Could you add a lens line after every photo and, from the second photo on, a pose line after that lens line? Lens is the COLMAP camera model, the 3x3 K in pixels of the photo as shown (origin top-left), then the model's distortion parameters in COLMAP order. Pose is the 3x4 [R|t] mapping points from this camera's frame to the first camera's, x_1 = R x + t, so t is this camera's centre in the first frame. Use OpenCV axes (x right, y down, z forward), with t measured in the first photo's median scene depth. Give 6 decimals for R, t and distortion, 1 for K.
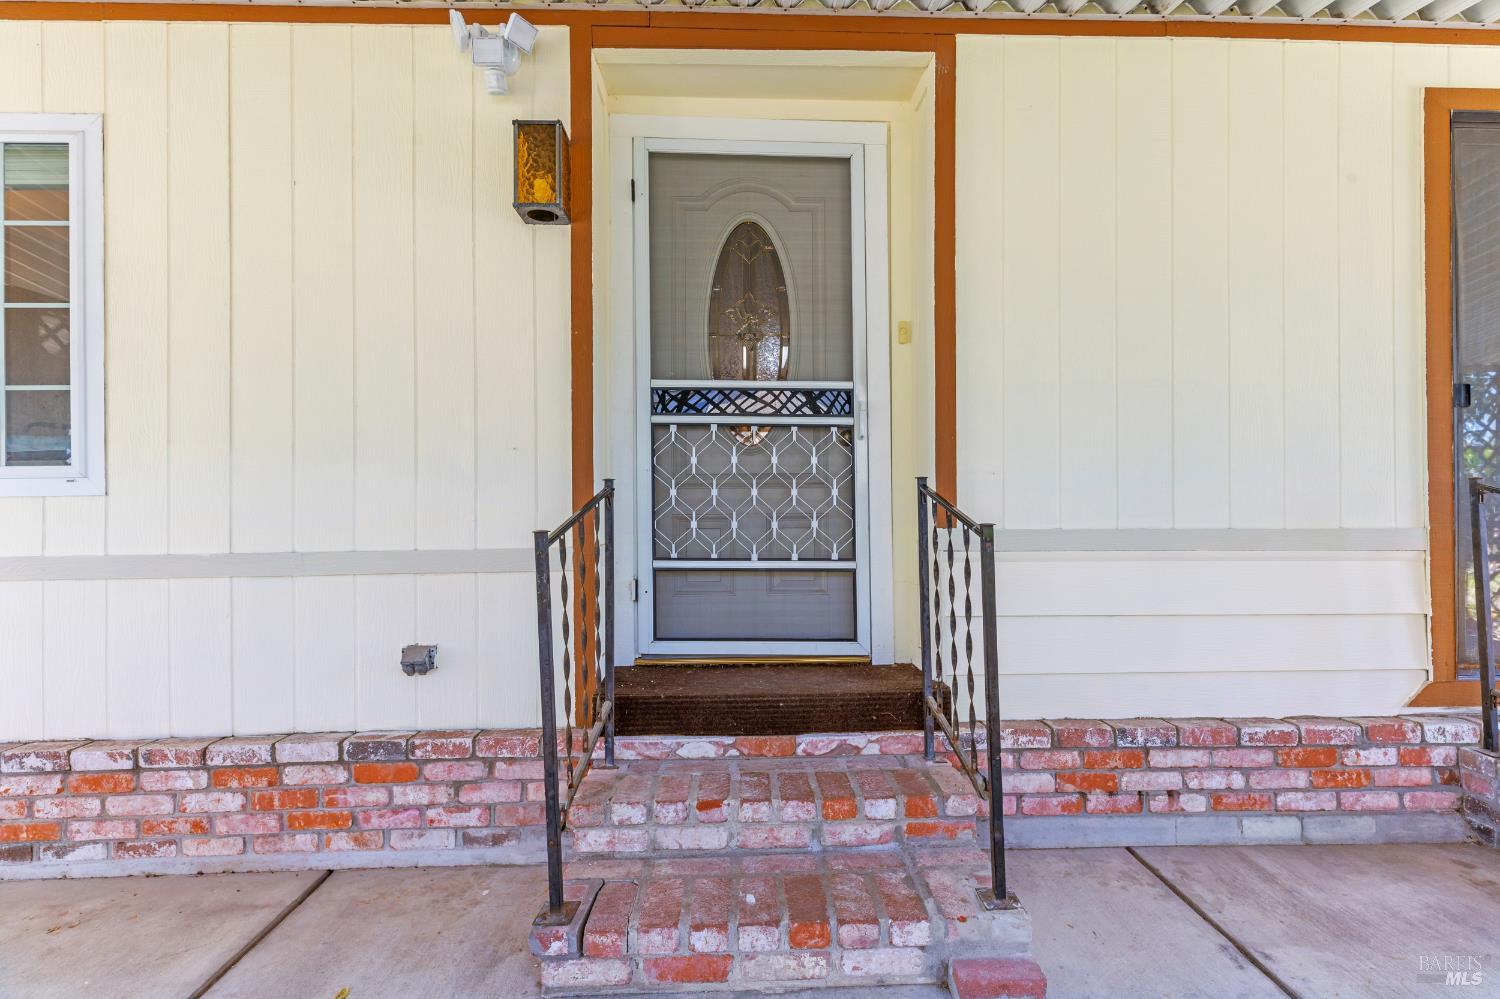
lens RADIAL K [[693.1, 0, 748.2], [0, 693.1, 501.3], [0, 0, 1]] dist [-0.001596, -0.000507]
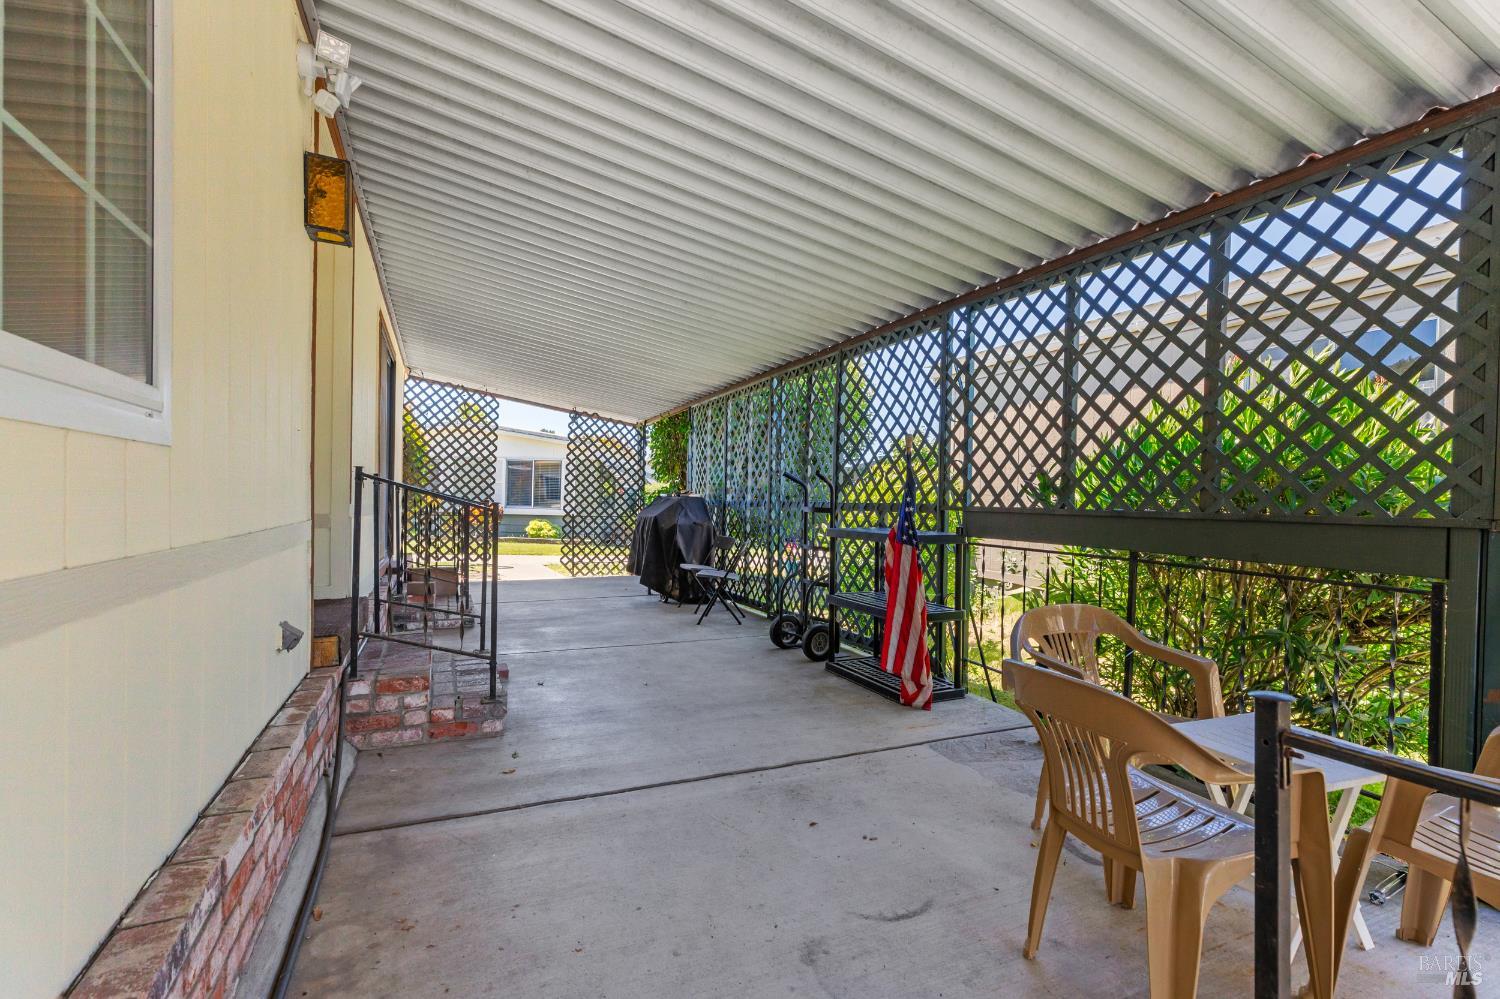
lens RADIAL K [[693.1, 0, 750.1], [0, 693.1, 501.0], [0, 0, 1]] dist [-0.001596, -0.000507]
pose [[-0.365196, -0.001282, 0.930930, -2.054435], [-0.011673, 0.999927, -0.003202, 0.027193], [-0.930858, -0.012036, -0.365184, 0.908899]]
